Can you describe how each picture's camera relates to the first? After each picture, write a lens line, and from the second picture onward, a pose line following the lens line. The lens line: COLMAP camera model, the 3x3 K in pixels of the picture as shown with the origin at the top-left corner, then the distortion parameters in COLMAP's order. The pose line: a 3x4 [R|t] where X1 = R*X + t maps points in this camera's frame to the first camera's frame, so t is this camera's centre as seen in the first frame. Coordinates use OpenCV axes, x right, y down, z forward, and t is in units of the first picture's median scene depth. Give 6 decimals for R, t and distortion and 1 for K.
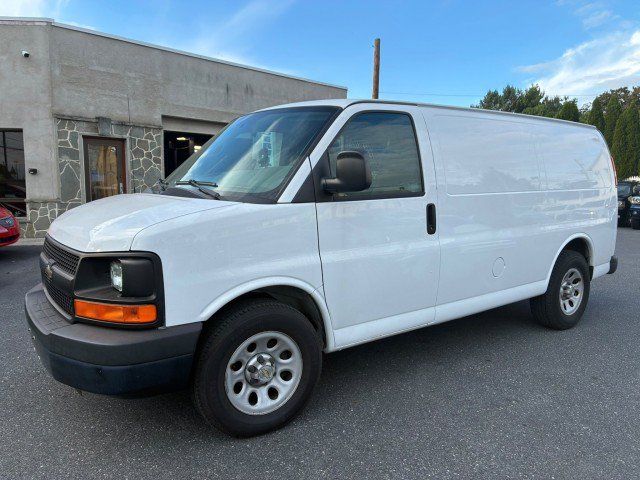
lens RADIAL K [[491.5, 0, 324.7], [0, 491.5, 237.5], [0, 0, 1]] dist [0.053945, -0.074692]
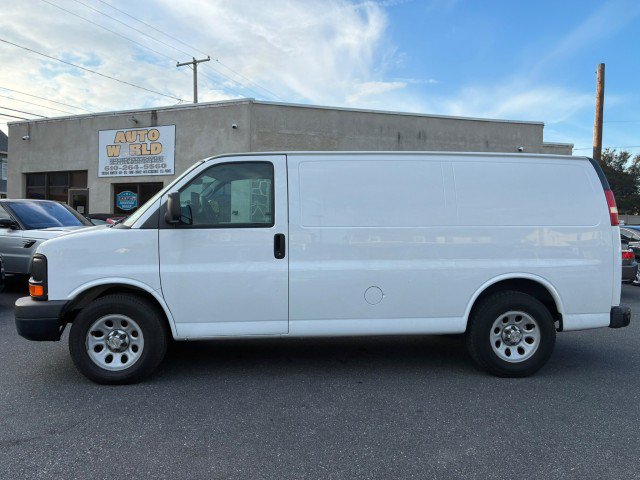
lens RADIAL K [[491.5, 0, 319.6], [0, 491.5, 239.2], [0, 0, 1]] dist [0.053945, -0.074692]
pose [[0.852019, 0.022227, -0.523039, 0.935007], [-0.064505, 0.995942, -0.062754, 0.015011], [0.519522, 0.087207, 0.849995, 0.020210]]
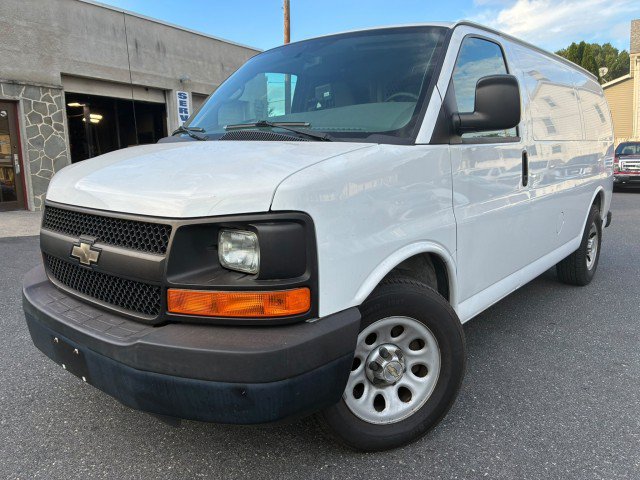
lens RADIAL K [[491.5, 0, 317.0], [0, 491.5, 247.4], [0, 0, 1]] dist [0.053945, -0.074692]
pose [[0.978810, -0.047956, 0.199076, -0.310599], [0.034448, 0.996897, 0.070776, 0.020701], [-0.201852, -0.062418, 0.977425, 0.228316]]
